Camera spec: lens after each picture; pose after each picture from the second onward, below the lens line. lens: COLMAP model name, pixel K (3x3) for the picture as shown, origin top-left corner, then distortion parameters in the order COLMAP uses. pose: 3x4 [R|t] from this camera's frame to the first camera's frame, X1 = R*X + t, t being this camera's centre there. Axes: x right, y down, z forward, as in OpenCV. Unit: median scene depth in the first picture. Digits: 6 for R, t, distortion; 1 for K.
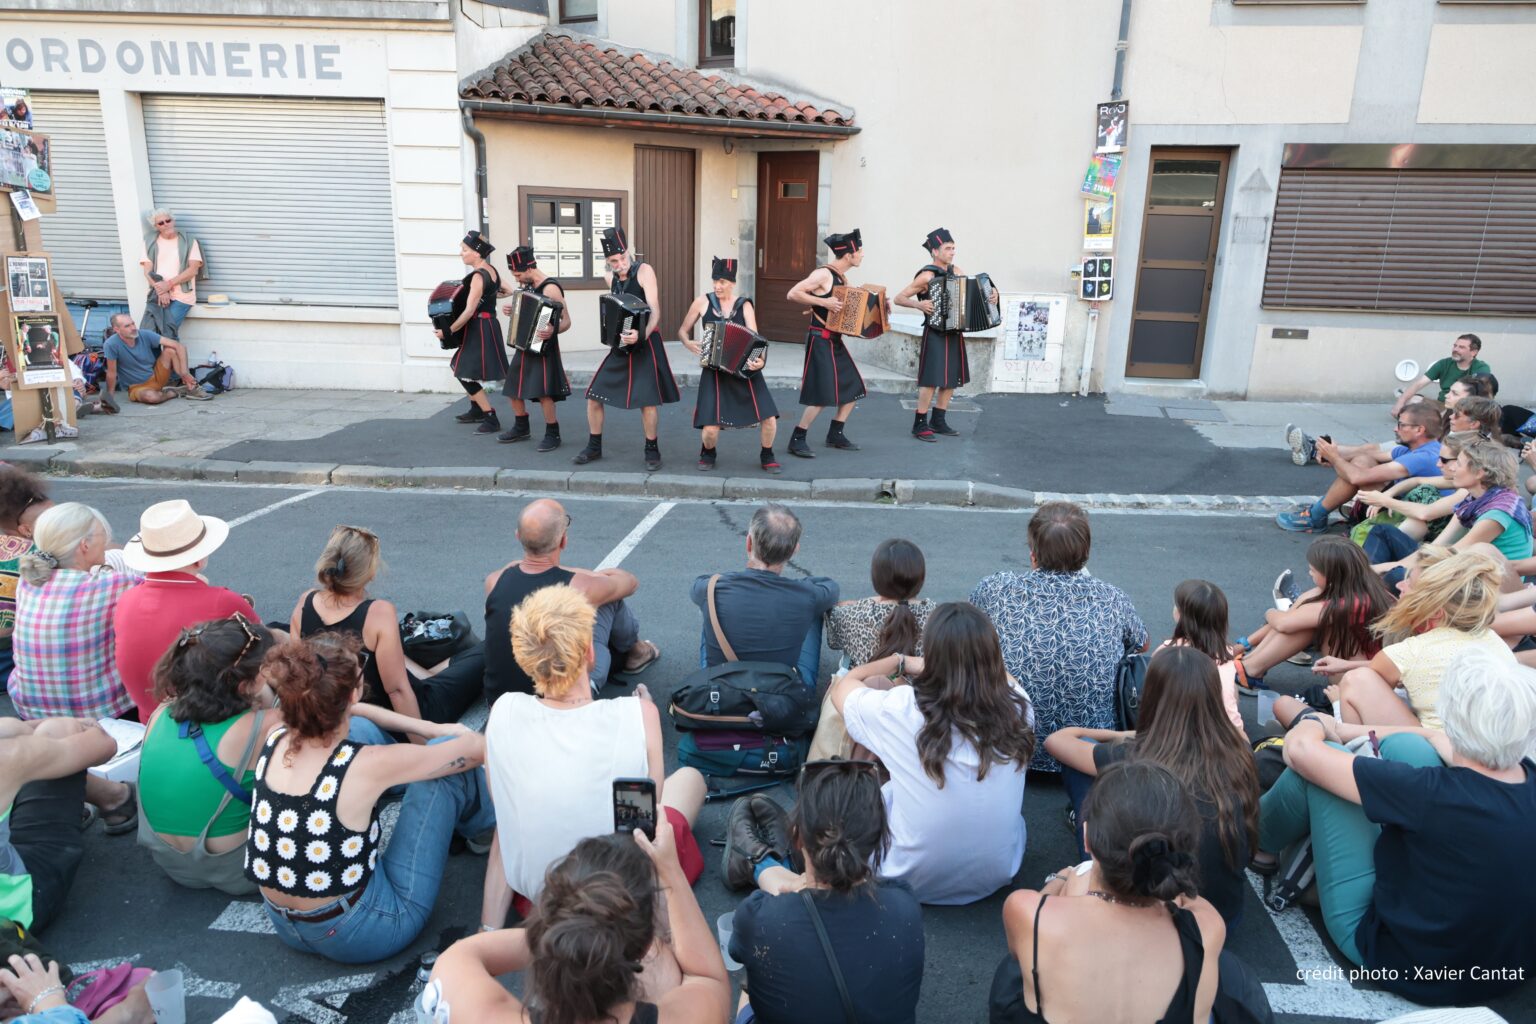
lens RADIAL K [[1073.6, 0, 761.1], [0, 1073.6, 509.4], [0, 0, 1]] dist [0.002308, 0.005455]
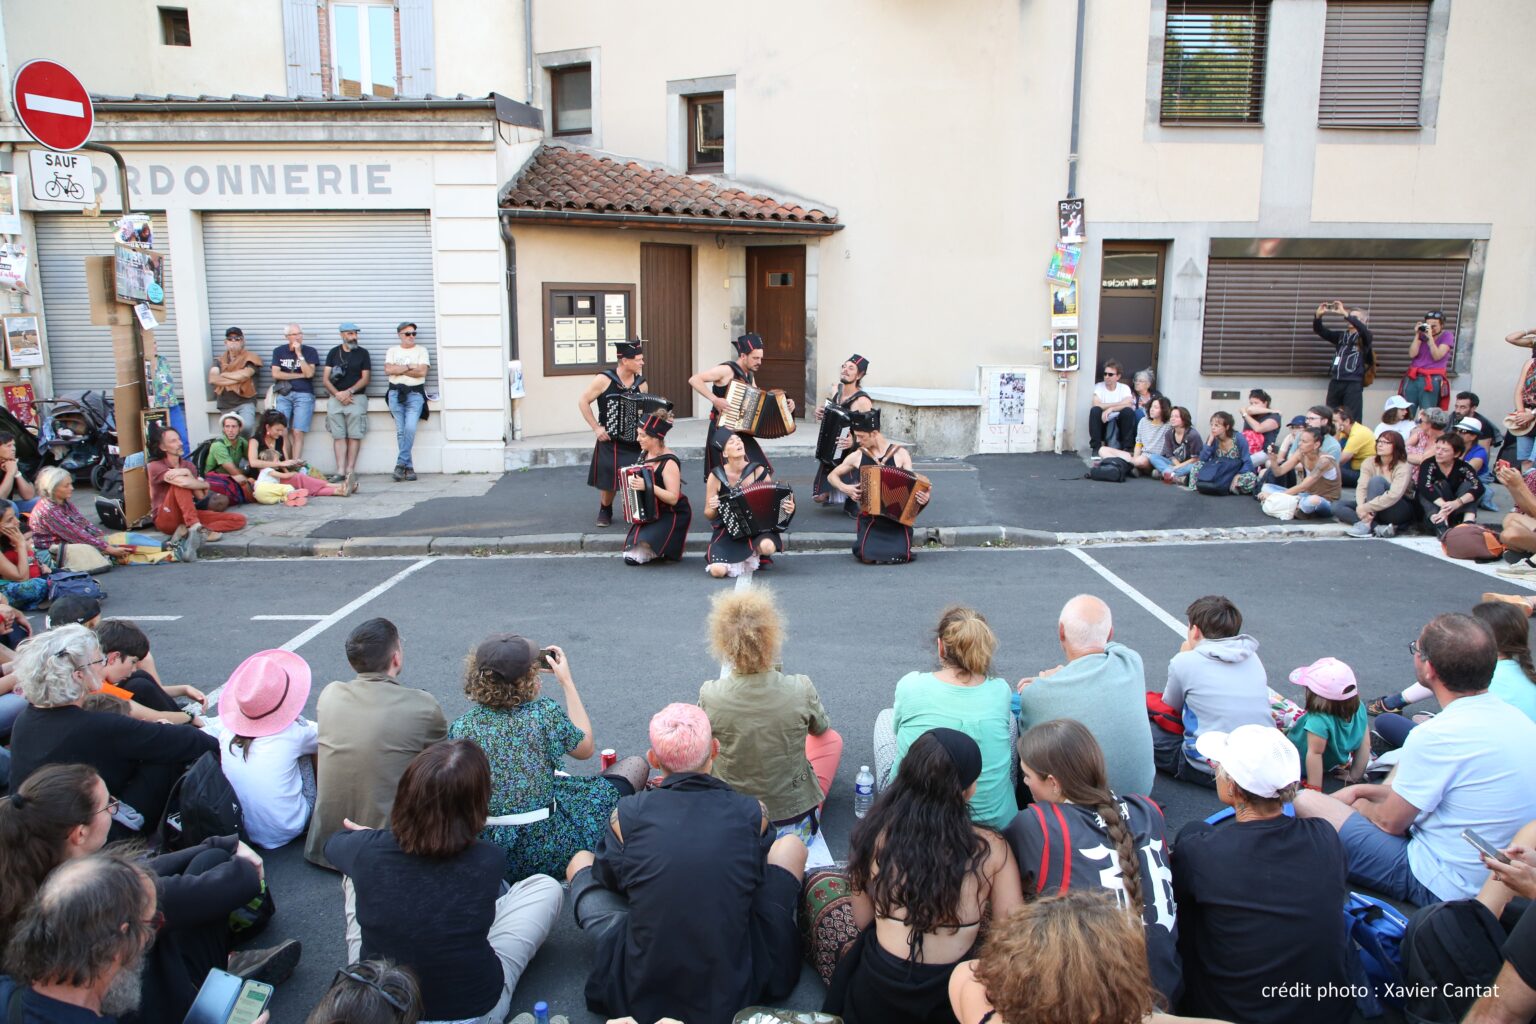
lens RADIAL K [[1086.4, 0, 768.0], [0, 1086.4, 512.0], [0, 0, 1]] dist [-0.090238, 0.066327]
pose [[0.994230, -0.041550, 0.098890, -0.124338], [0.048479, 0.996457, -0.068724, 0.019506], [-0.095685, 0.073122, 0.992722, -0.101258]]
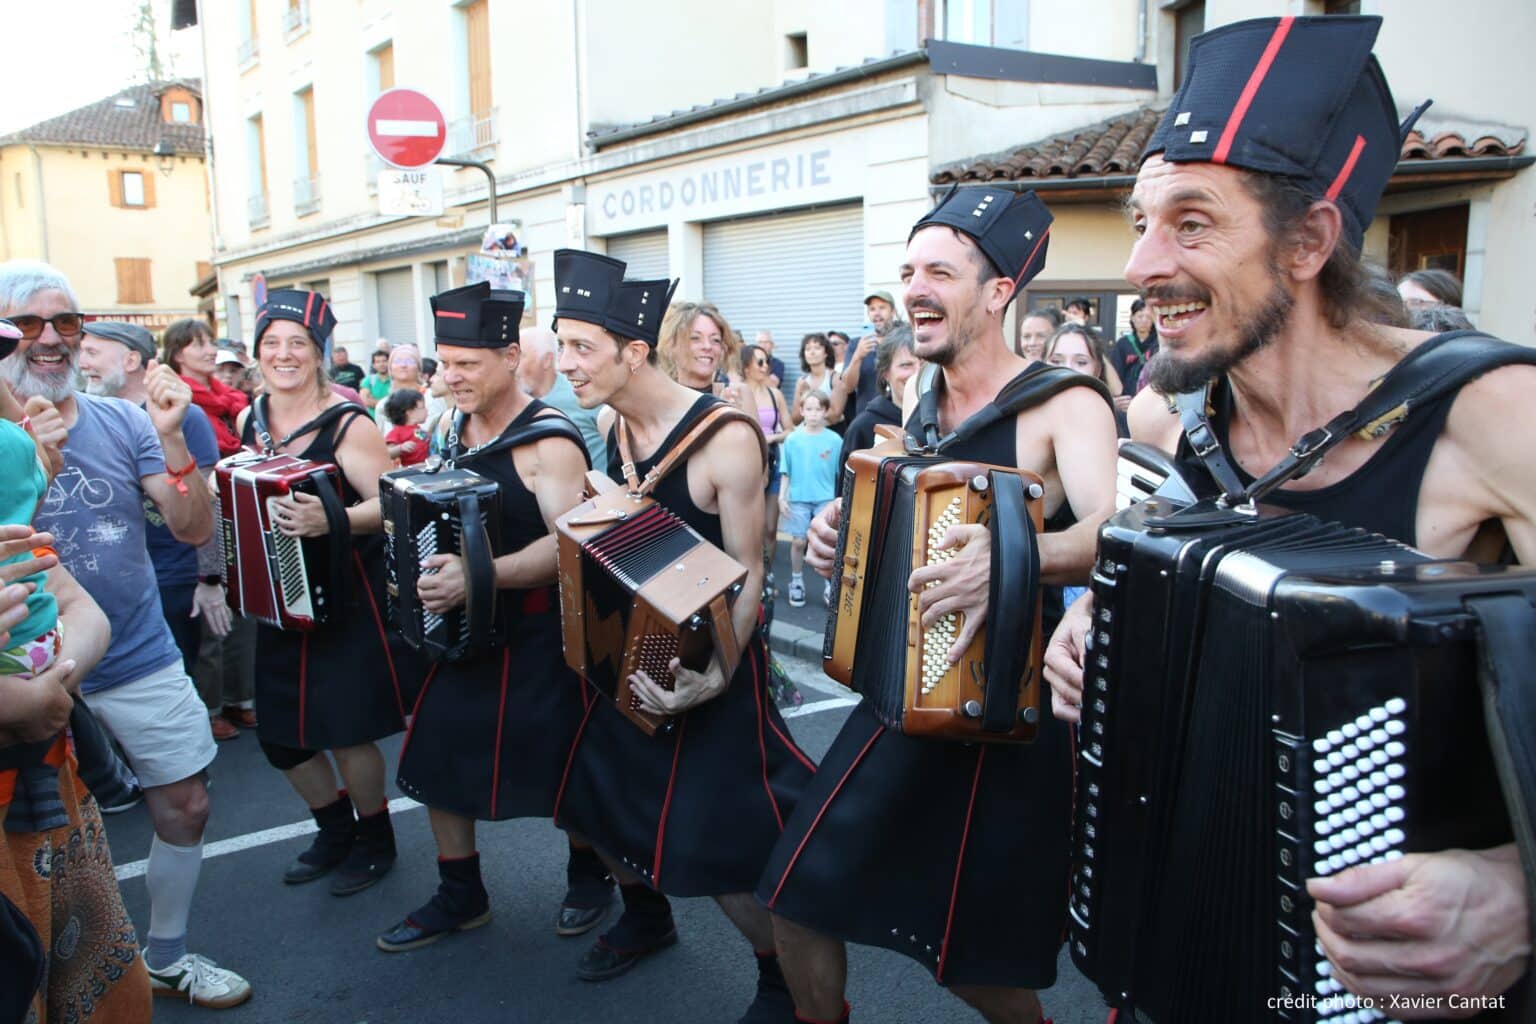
lens RADIAL K [[1086.4, 0, 768.0], [0, 1086.4, 512.0], [0, 0, 1]] dist [-0.090238, 0.066327]
pose [[0.702791, 0.073608, -0.707578, 0.257192], [-0.159916, 0.985523, -0.056312, -0.051500], [0.693189, 0.152729, 0.704388, 0.330088]]
